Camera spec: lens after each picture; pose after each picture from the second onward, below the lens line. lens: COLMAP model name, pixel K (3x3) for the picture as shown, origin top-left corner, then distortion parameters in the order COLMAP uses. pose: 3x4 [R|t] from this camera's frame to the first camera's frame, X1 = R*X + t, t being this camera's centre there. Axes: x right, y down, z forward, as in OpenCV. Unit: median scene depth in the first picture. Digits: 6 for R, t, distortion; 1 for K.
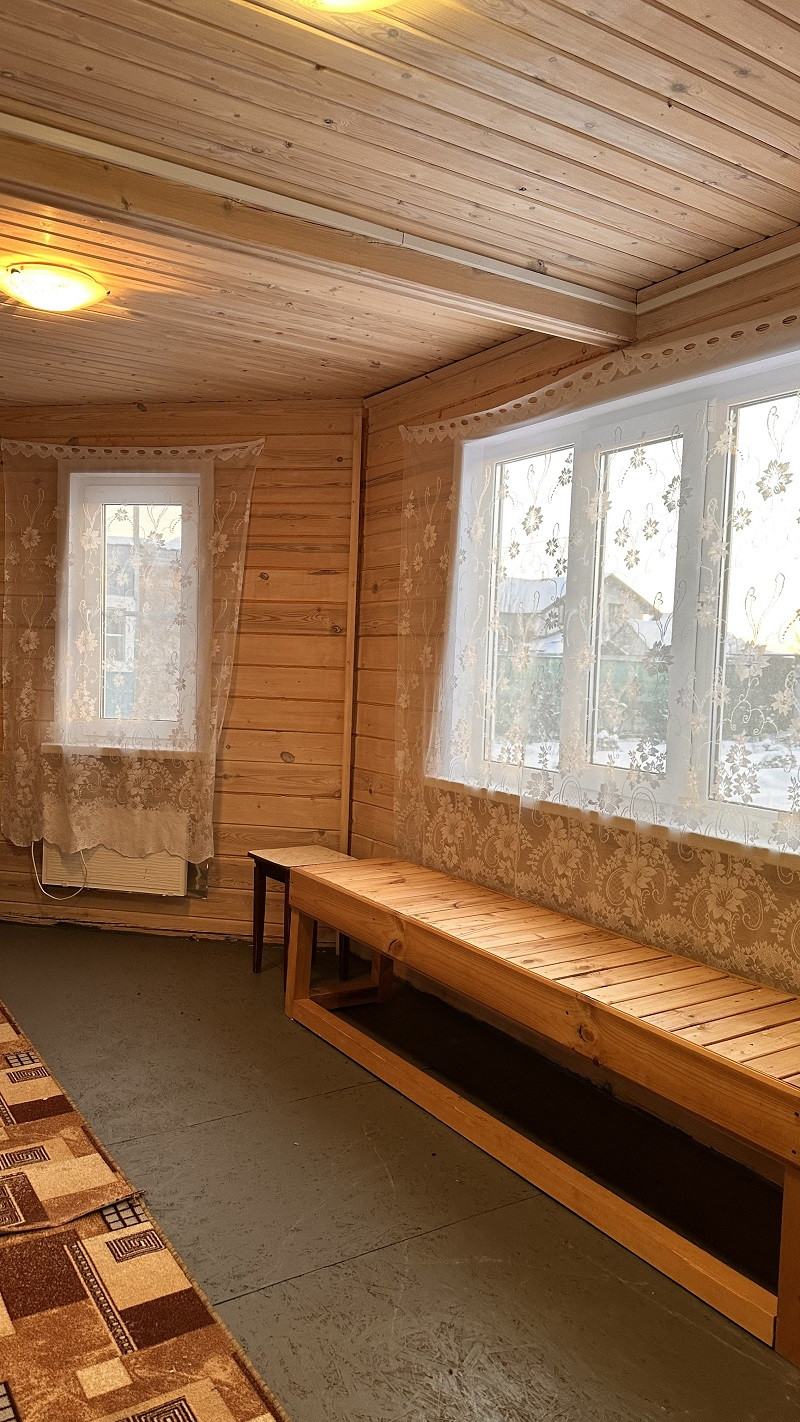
lens RADIAL K [[996.7, 0, 400.0], [0, 996.7, 711.0], [0, 0, 1]] dist [0.080972, -0.004011]
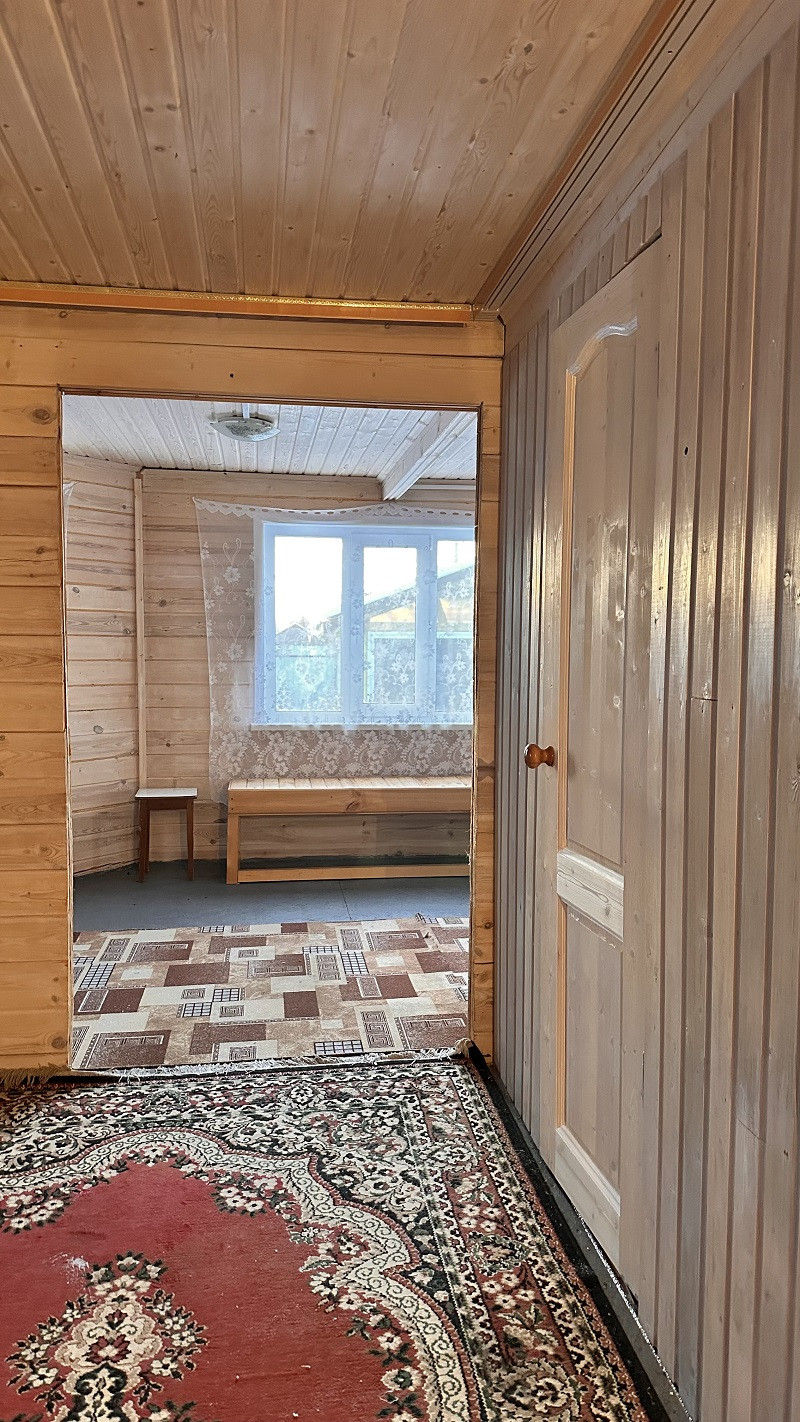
lens RADIAL K [[996.7, 0, 400.0], [0, 996.7, 711.0], [0, 0, 1]] dist [0.080972, -0.004011]
pose [[0.411223, -0.086502, 0.907421, -1.232616], [0.054811, 0.996032, 0.070110, -0.052489], [-0.909885, 0.020906, 0.414333, 0.101709]]
